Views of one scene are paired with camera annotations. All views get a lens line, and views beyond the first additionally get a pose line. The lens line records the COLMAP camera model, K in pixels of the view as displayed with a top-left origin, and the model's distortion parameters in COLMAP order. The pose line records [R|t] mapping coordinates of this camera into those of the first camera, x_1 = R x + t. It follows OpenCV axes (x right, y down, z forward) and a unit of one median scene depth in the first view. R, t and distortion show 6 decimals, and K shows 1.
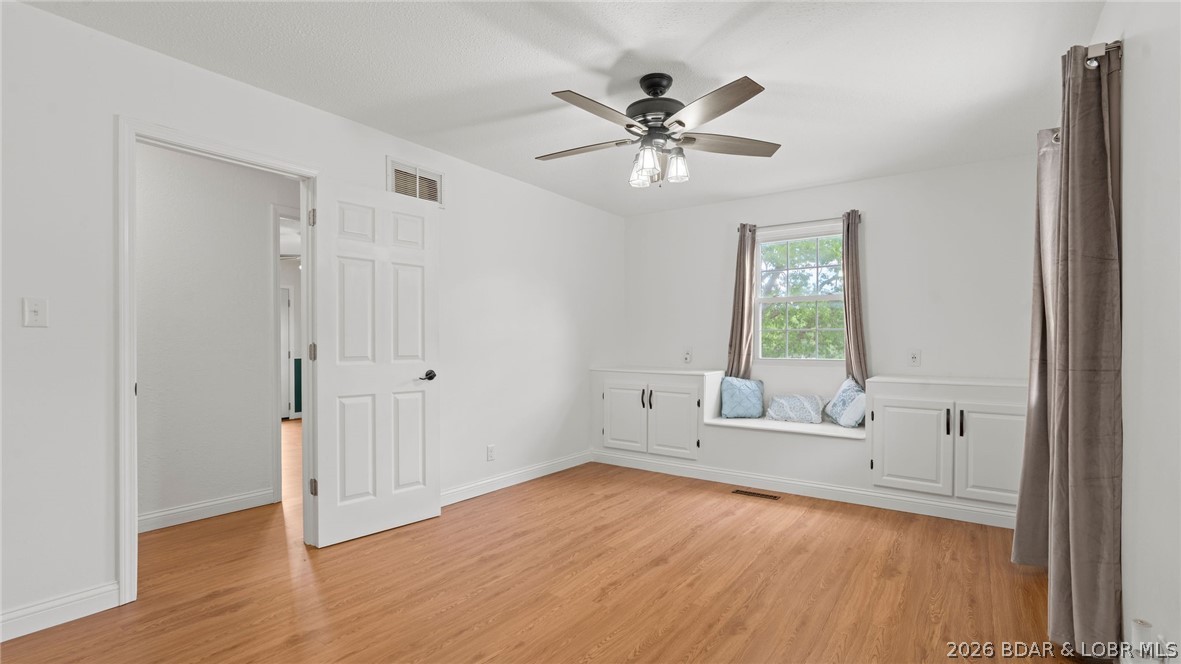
lens RADIAL K [[536.1, 0, 595.5], [0, 536.1, 338.1], [0, 0, 1]] dist [-0.009585, 0.003818]
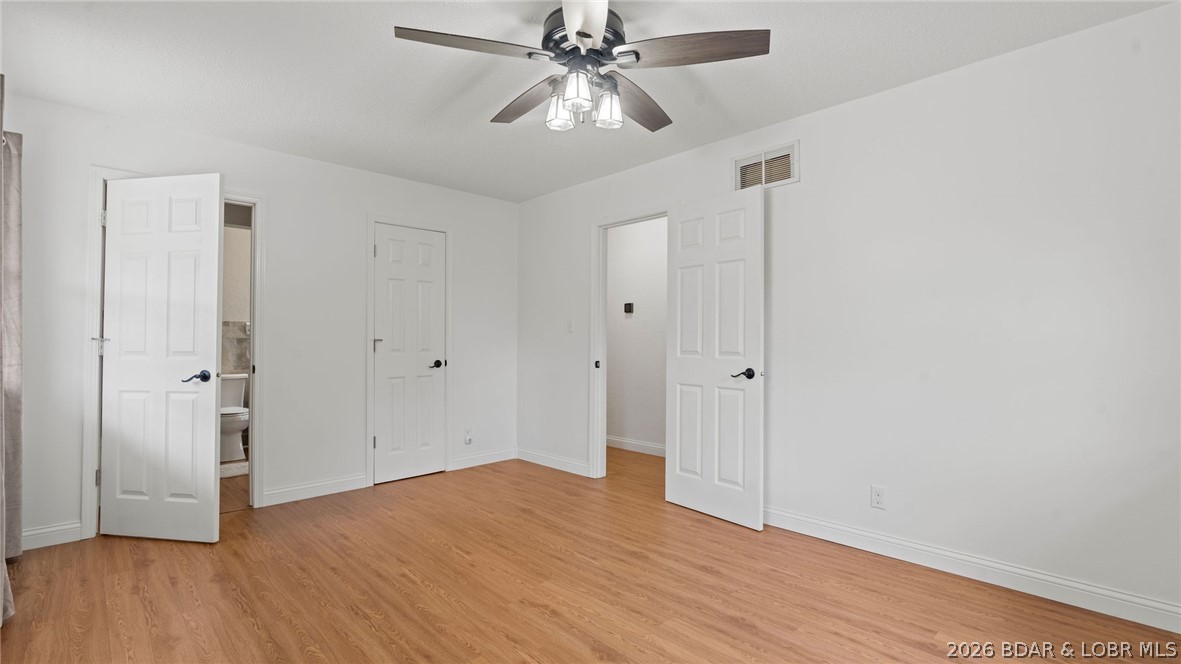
lens RADIAL K [[536.1, 0, 592.4], [0, 536.1, 329.8], [0, 0, 1]] dist [-0.009585, 0.003818]
pose [[-0.175131, -0.012608, -0.984464, 0.738035], [0.007940, 0.999867, -0.014218, 0.003682], [0.984513, -0.010307, -0.175008, 1.002966]]
